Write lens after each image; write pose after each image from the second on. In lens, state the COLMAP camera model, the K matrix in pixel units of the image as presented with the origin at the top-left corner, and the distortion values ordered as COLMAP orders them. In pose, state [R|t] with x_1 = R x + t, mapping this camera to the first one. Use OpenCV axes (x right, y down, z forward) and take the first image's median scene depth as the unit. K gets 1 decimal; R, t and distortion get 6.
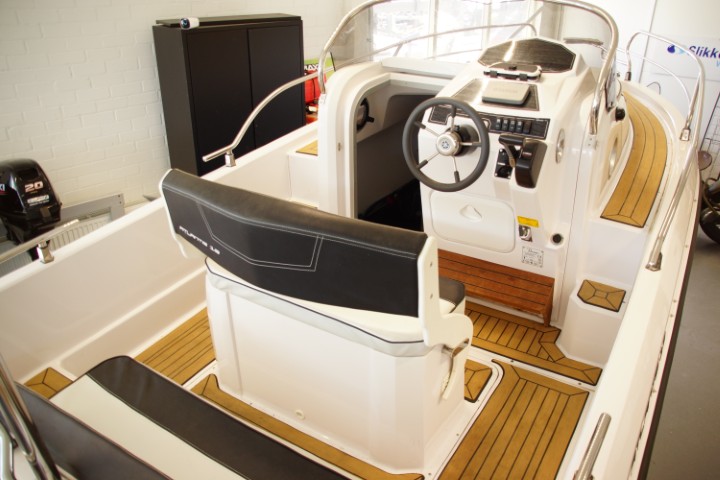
lens RADIAL K [[578.9, 0, 360.0], [0, 578.9, 240.0], [0, 0, 1]] dist [-0.162186, 0.155396]
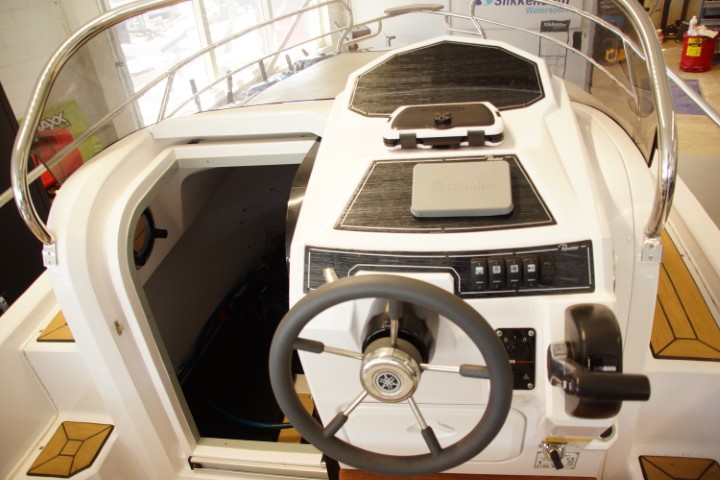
lens RADIAL K [[578.9, 0, 360.0], [0, 578.9, 240.0], [0, 0, 1]] dist [-0.162186, 0.155396]
pose [[0.910868, -0.287428, 0.296150, 0.039463], [0.271643, 0.957788, 0.094089, -0.276028], [-0.310693, -0.005256, 0.950496, 0.580858]]
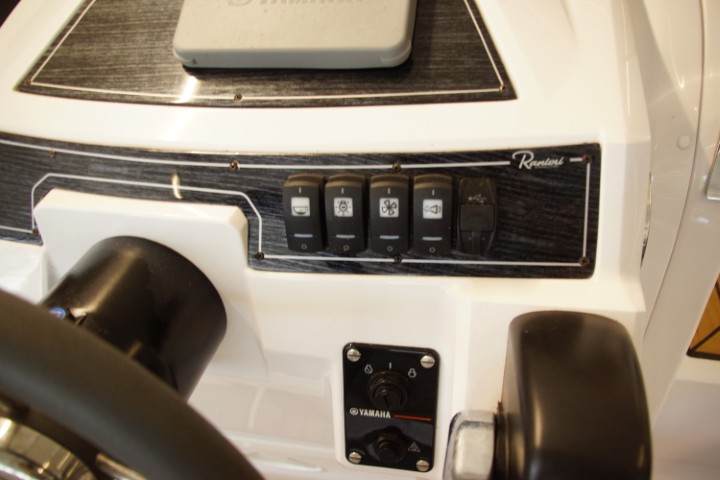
lens RADIAL K [[578.9, 0, 360.0], [0, 578.9, 240.0], [0, 0, 1]] dist [-0.162186, 0.155396]
pose [[0.922441, -0.299181, 0.244119, 0.201619], [0.225227, 0.930397, 0.289196, -0.228682], [-0.313649, -0.211784, 0.925620, 0.783301]]
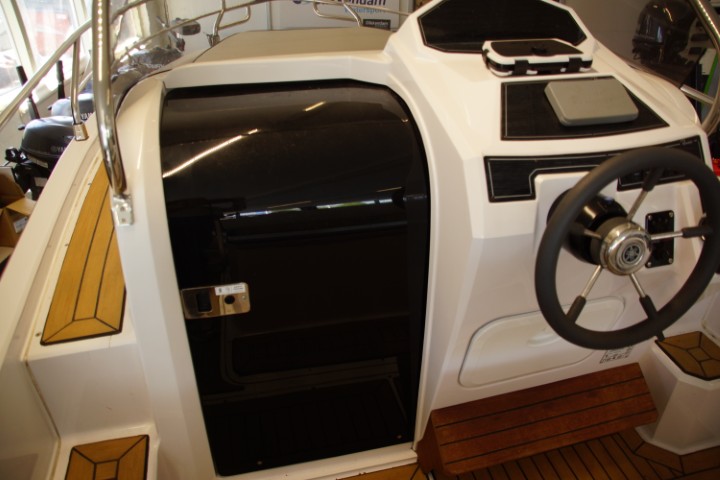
lens RADIAL K [[578.9, 0, 360.0], [0, 578.9, 240.0], [0, 0, 1]] dist [-0.162186, 0.155396]
pose [[0.678532, -0.363336, 0.638421, -0.242238], [0.318260, 0.928709, 0.190289, -0.296730], [-0.662046, 0.074067, 0.745794, 0.748521]]
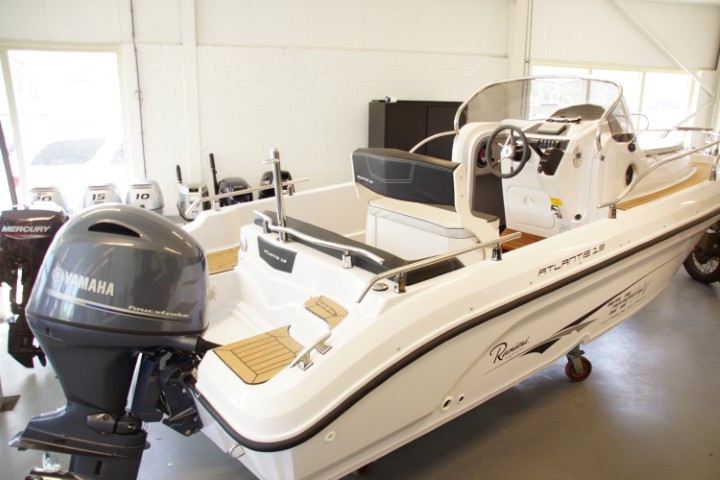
lens RADIAL K [[578.9, 0, 360.0], [0, 578.9, 240.0], [0, 0, 1]] dist [-0.162186, 0.155396]
pose [[0.928487, 0.098591, -0.358038, 0.353719], [-0.169283, 0.970486, -0.171758, 0.437842], [0.330537, 0.220085, 0.917773, -0.648030]]
